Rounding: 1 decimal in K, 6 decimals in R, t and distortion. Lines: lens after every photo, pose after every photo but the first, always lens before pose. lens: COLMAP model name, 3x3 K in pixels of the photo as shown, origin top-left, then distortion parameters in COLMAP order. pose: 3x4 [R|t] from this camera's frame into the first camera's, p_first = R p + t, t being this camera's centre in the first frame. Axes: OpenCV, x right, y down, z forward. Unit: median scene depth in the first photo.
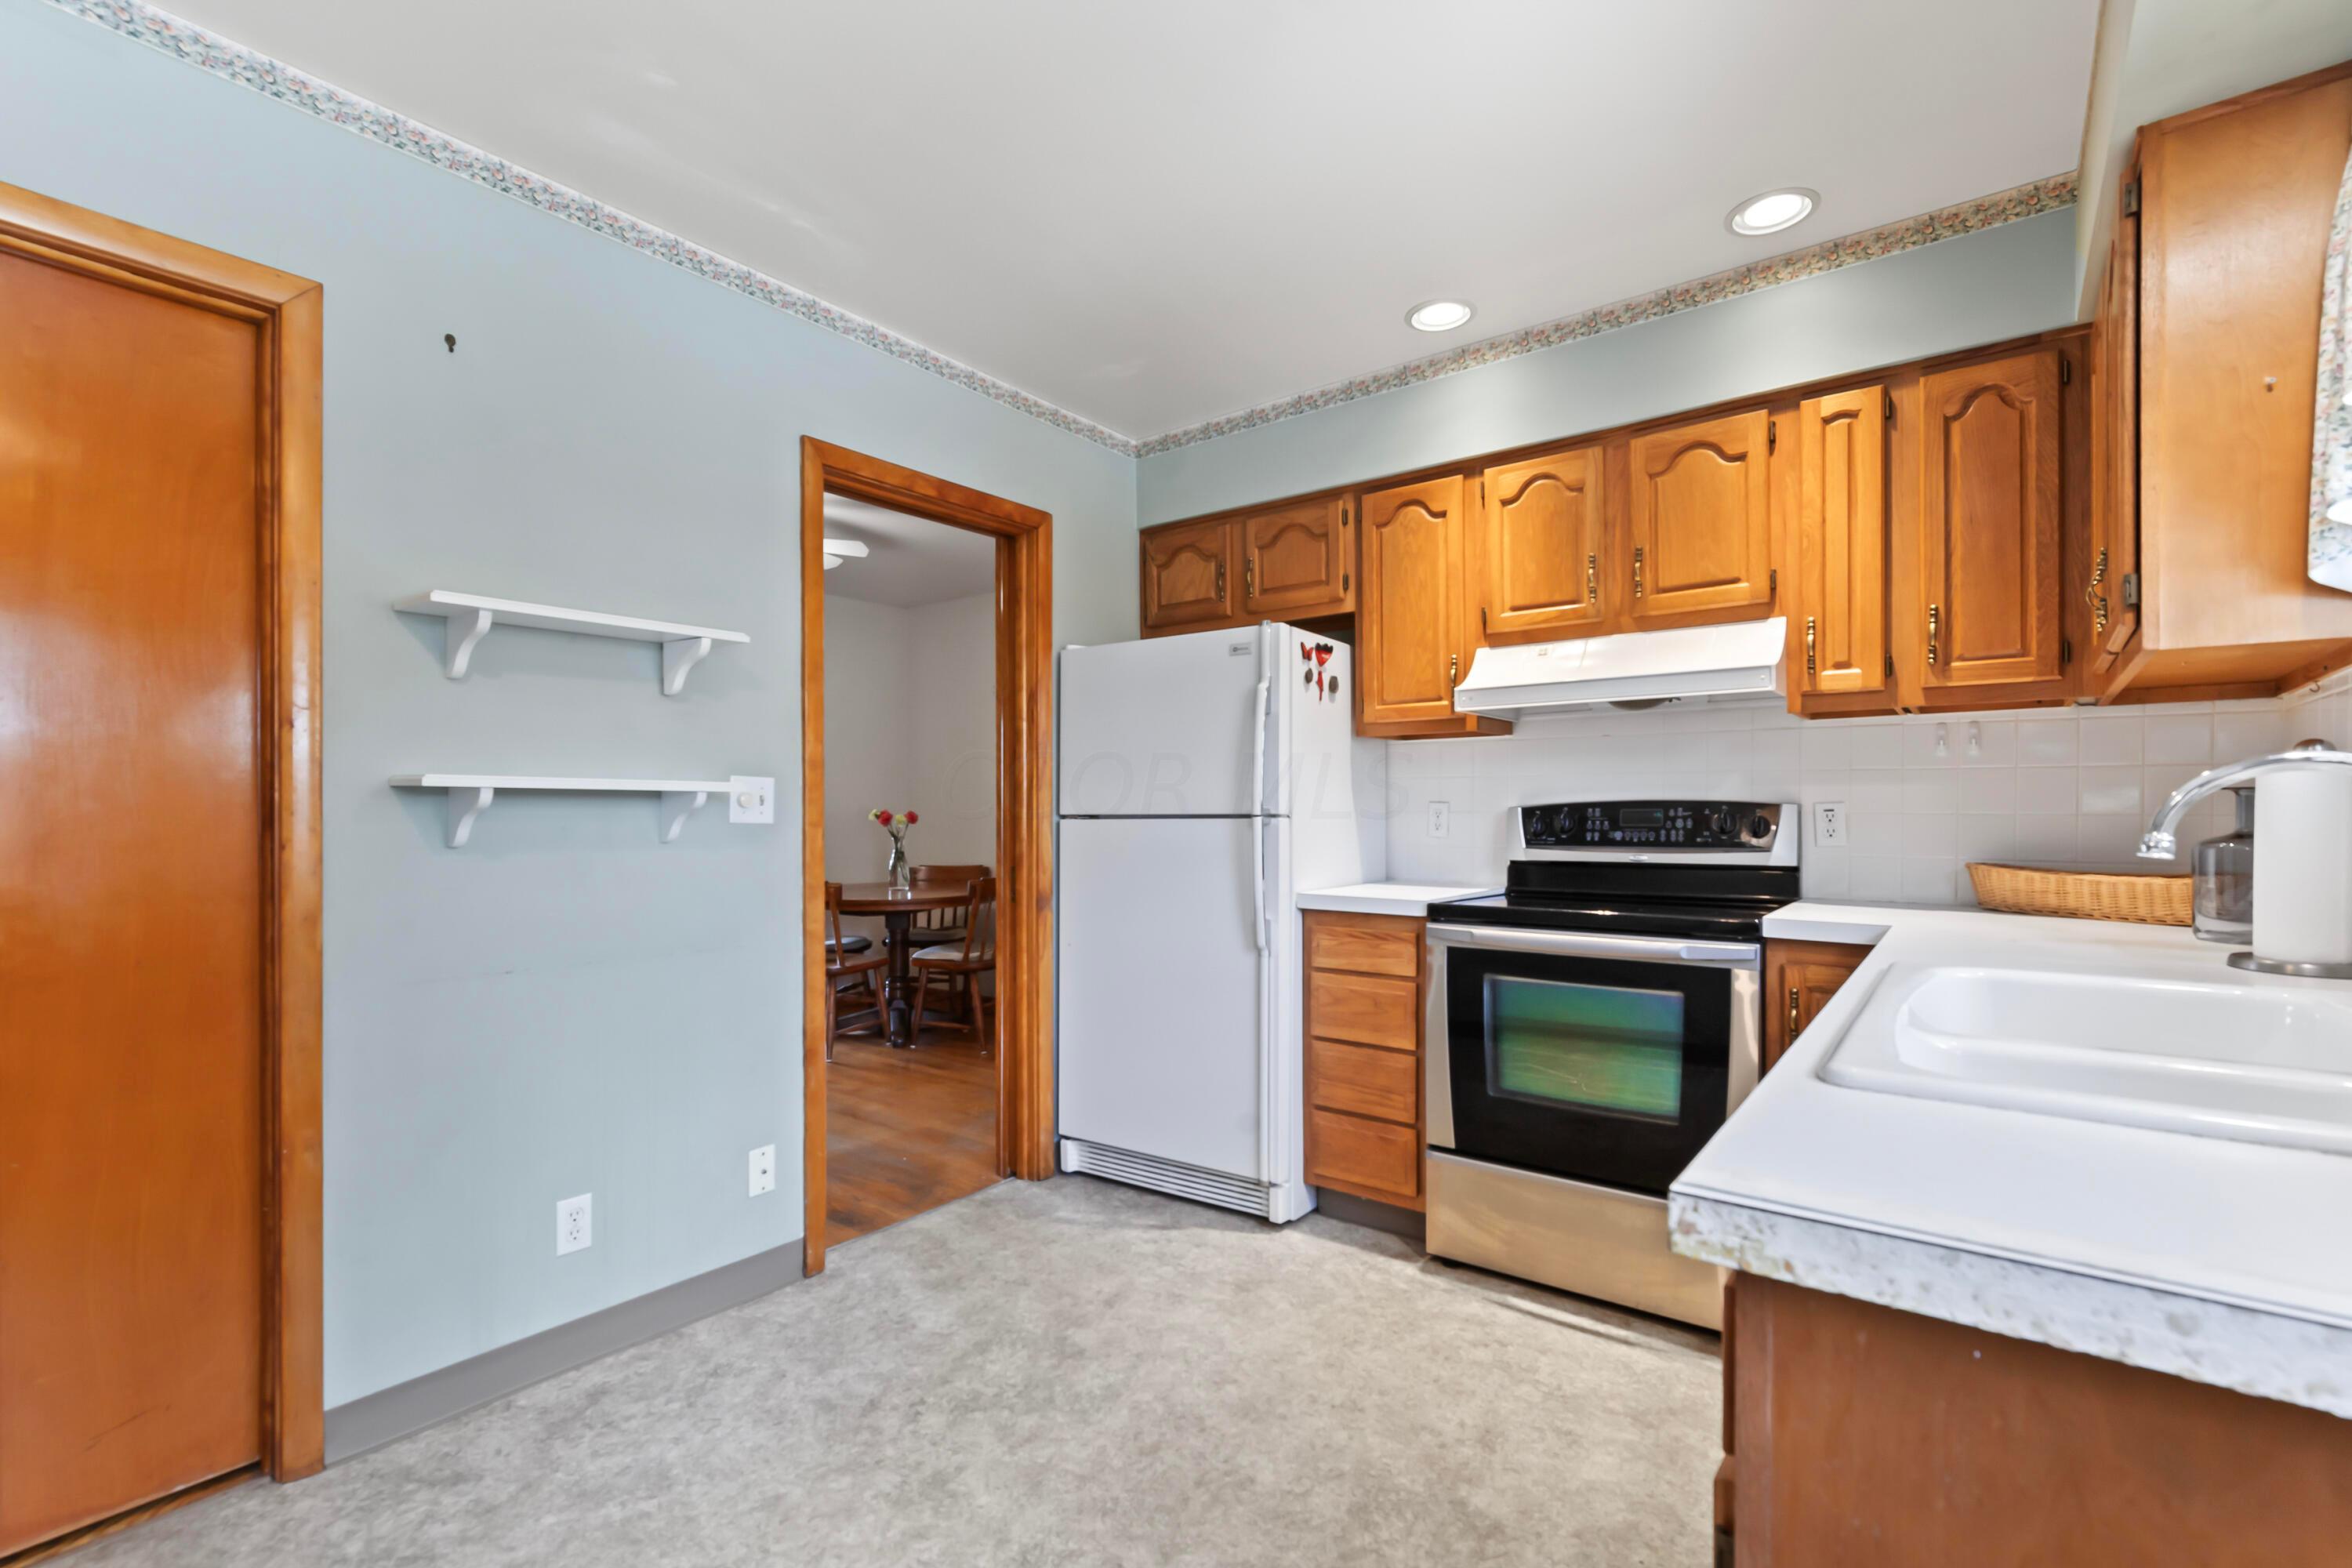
lens RADIAL K [[1048.5, 0, 1175.0], [0, 1048.5, 812.1], [0, 0, 1]] dist [0.003707, 0.000080]
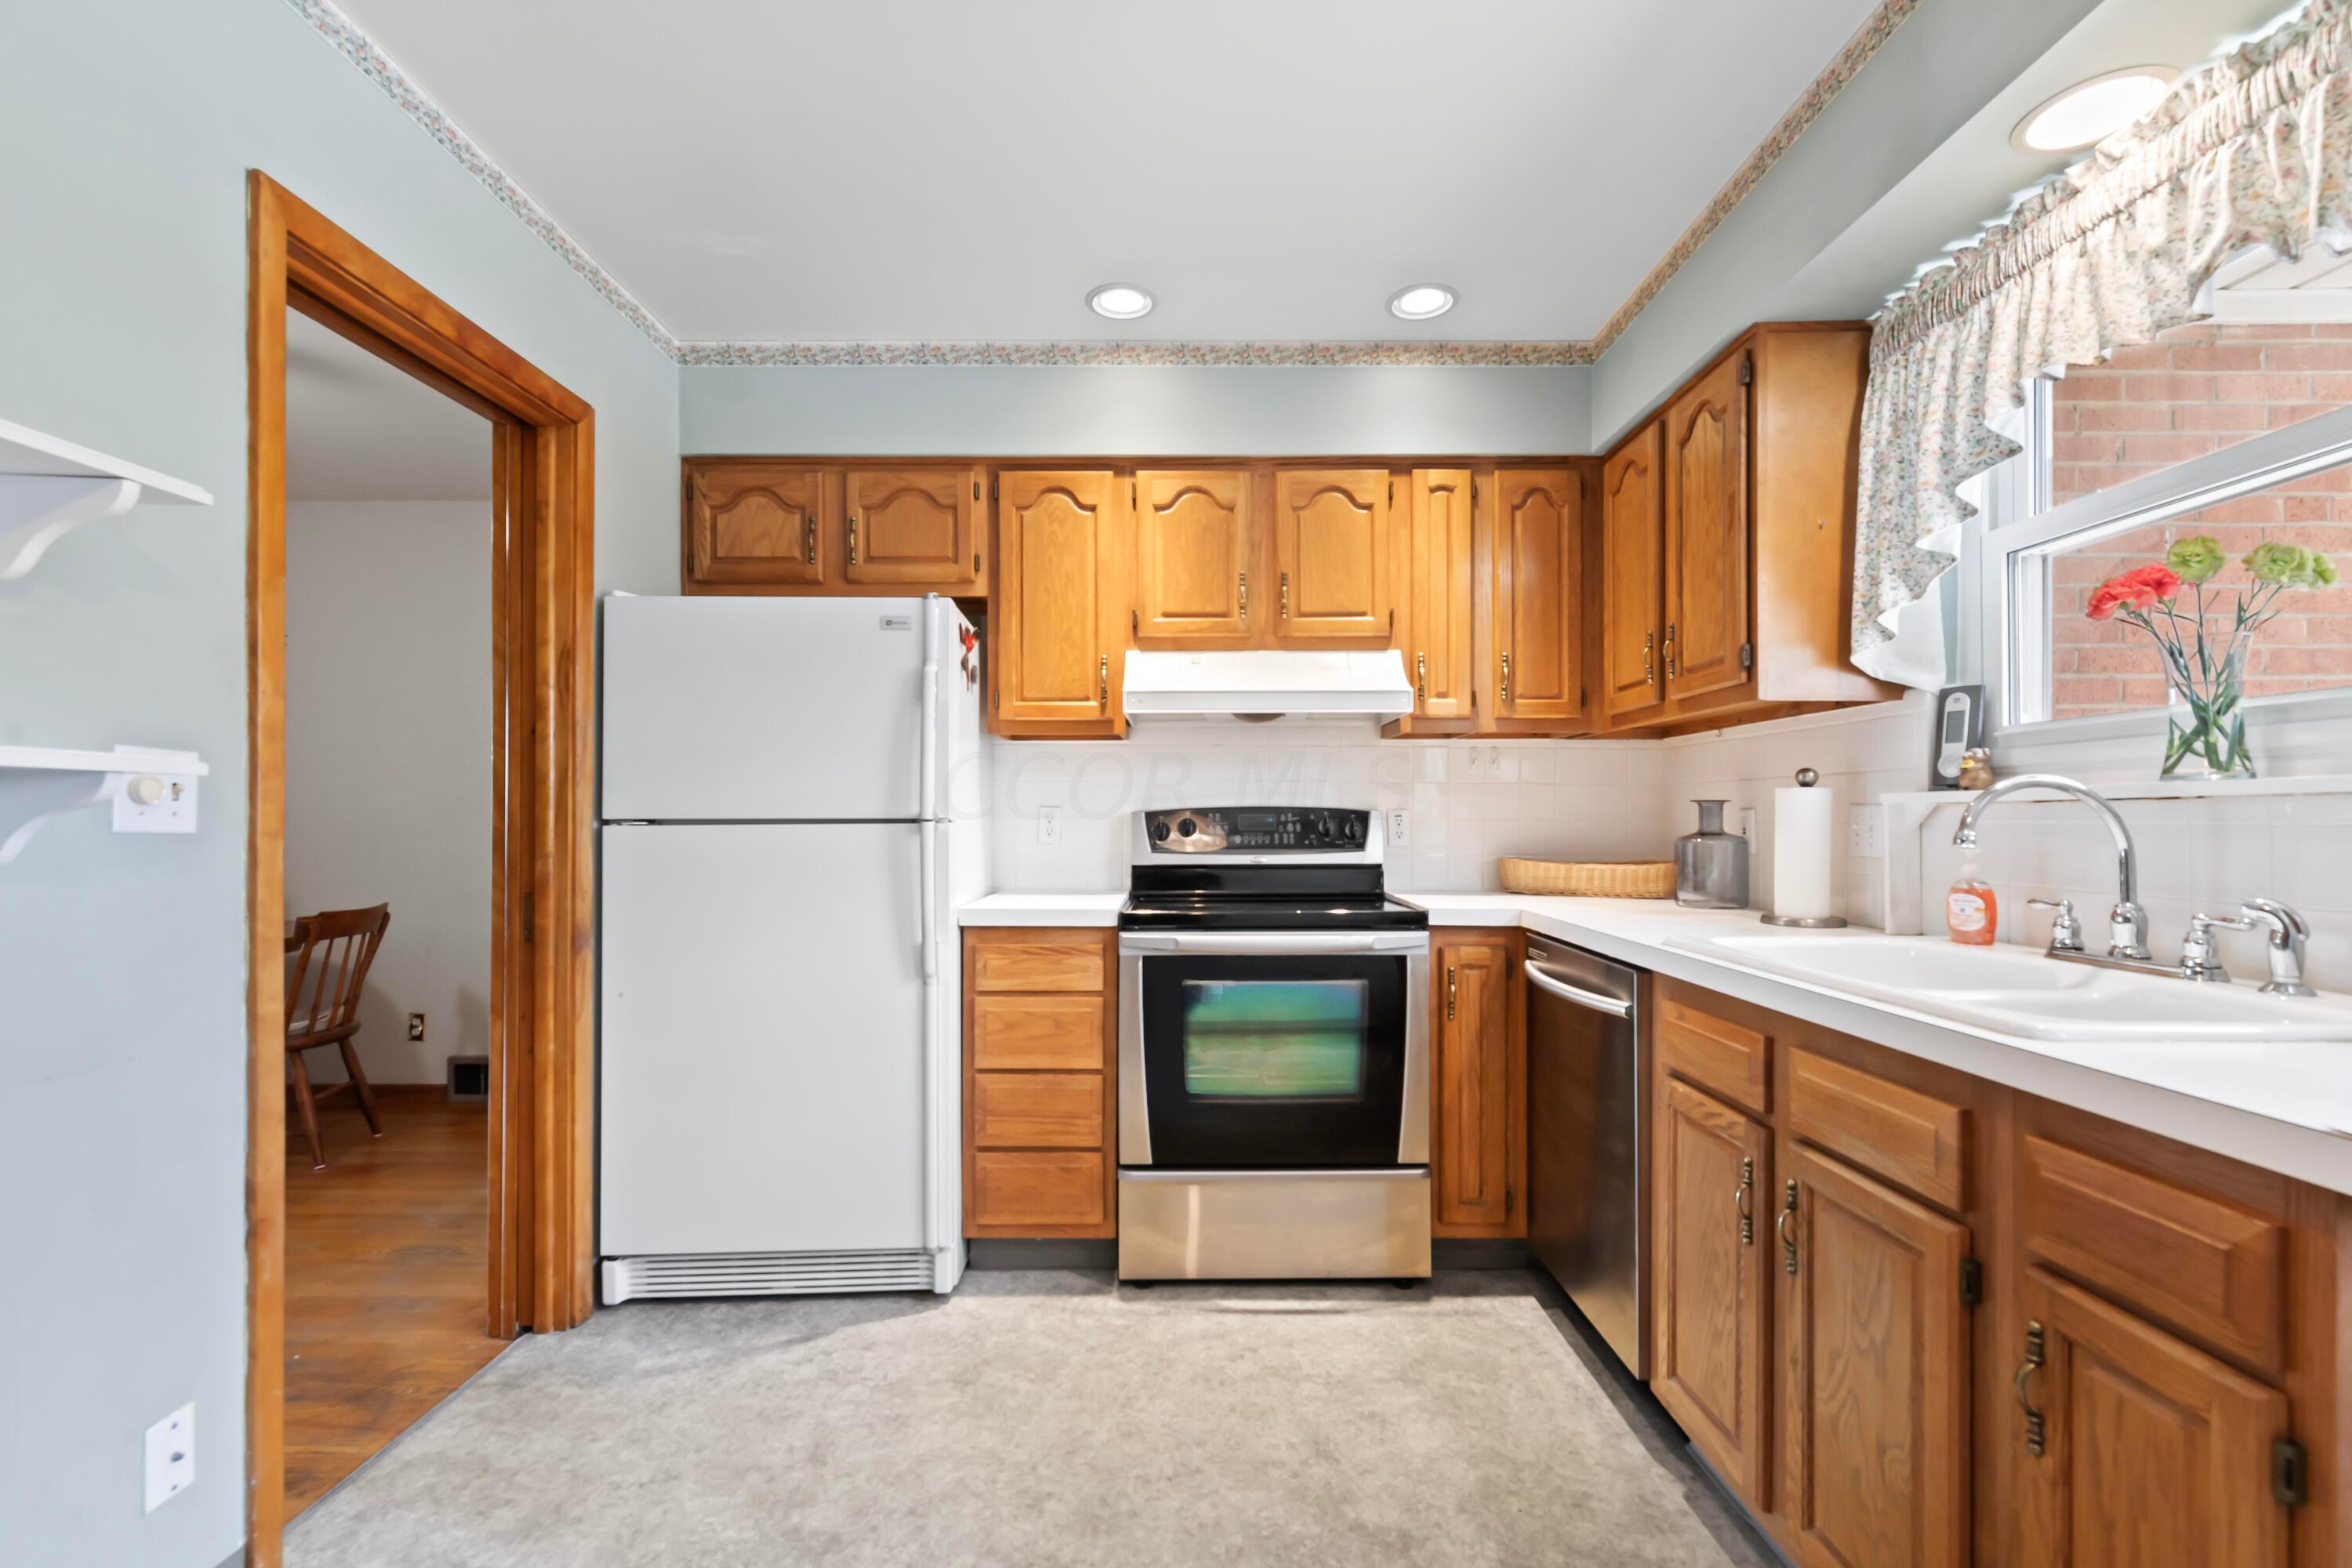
lens RADIAL K [[1032.9, 0, 1184.9], [0, 1032.9, 812.6], [0, 0, 1]] dist [0.001070, -0.000292]
pose [[0.788715, 0.005037, 0.614739, -0.274002], [-0.001227, 0.999977, -0.006620, 0.002425], [-0.614758, 0.004467, 0.788703, 0.209777]]
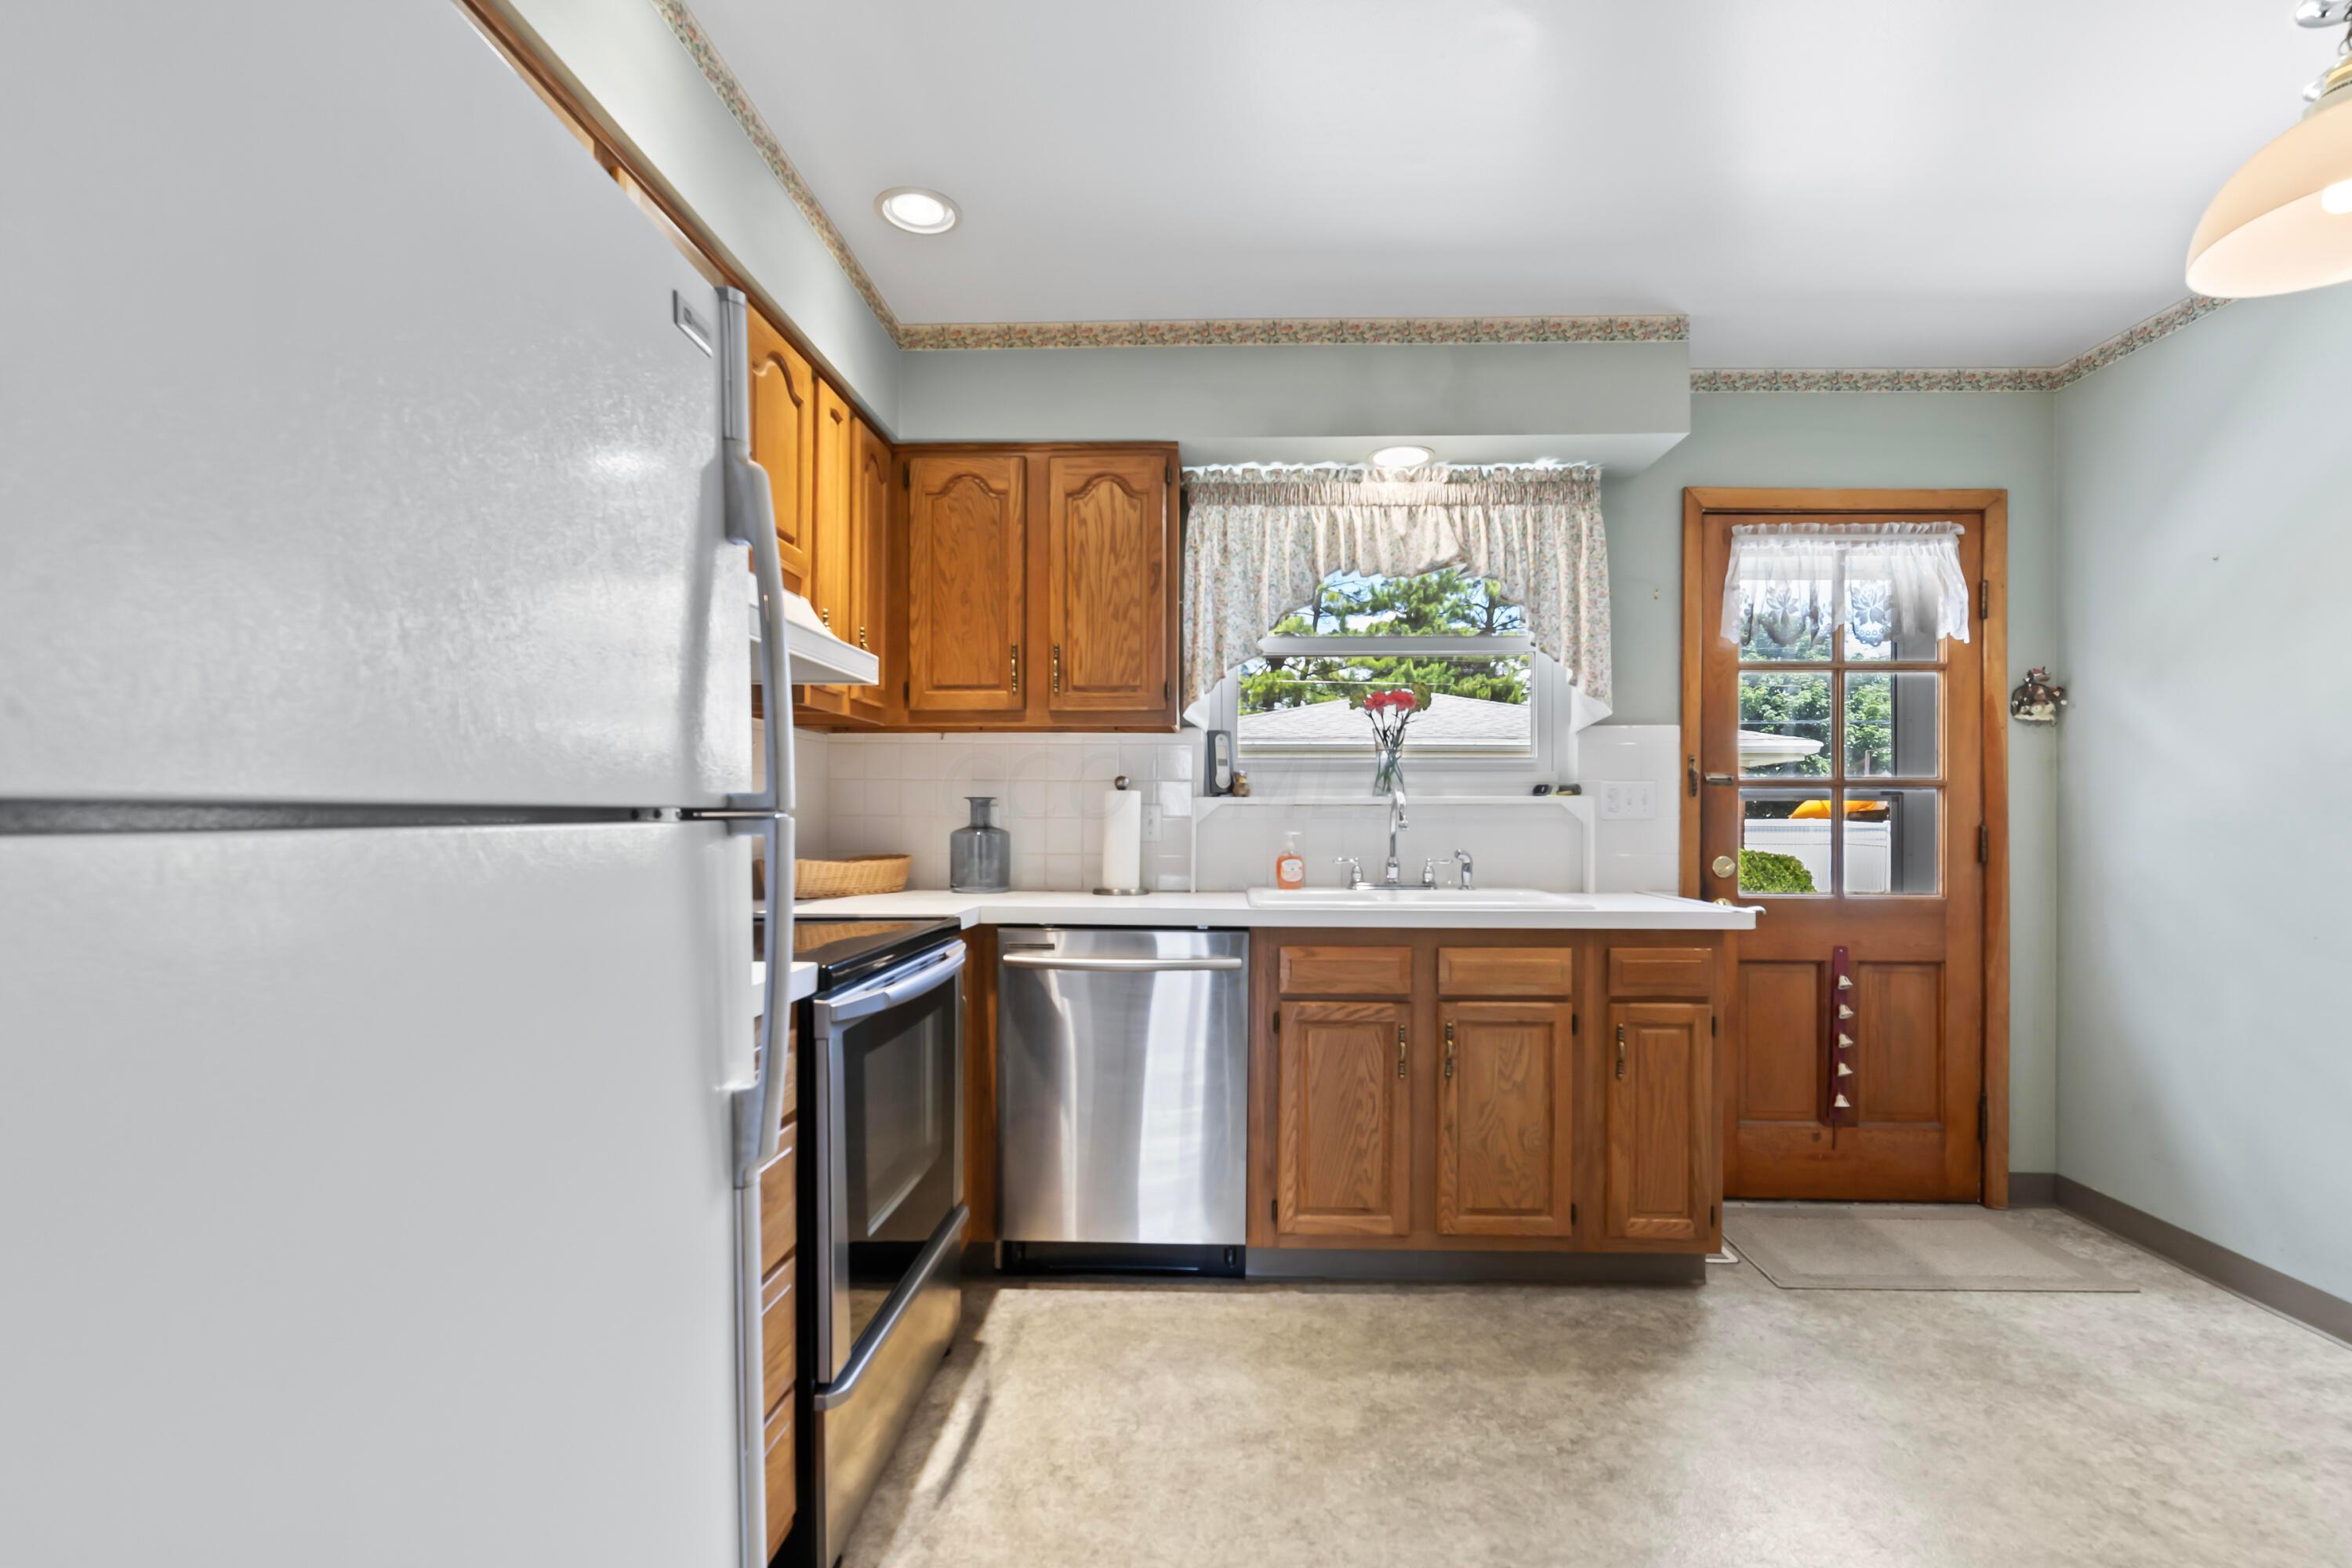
lens RADIAL K [[1054.9, 0, 1196.3], [0, 1054.9, 821.4], [0, 0, 1]] dist [0.000350, -0.000097]
pose [[-0.589199, -0.002864, 0.807983, -0.322544], [-0.001507, 0.999996, 0.002446, 0.005752], [-0.807986, 0.000224, -0.589201, 1.106778]]
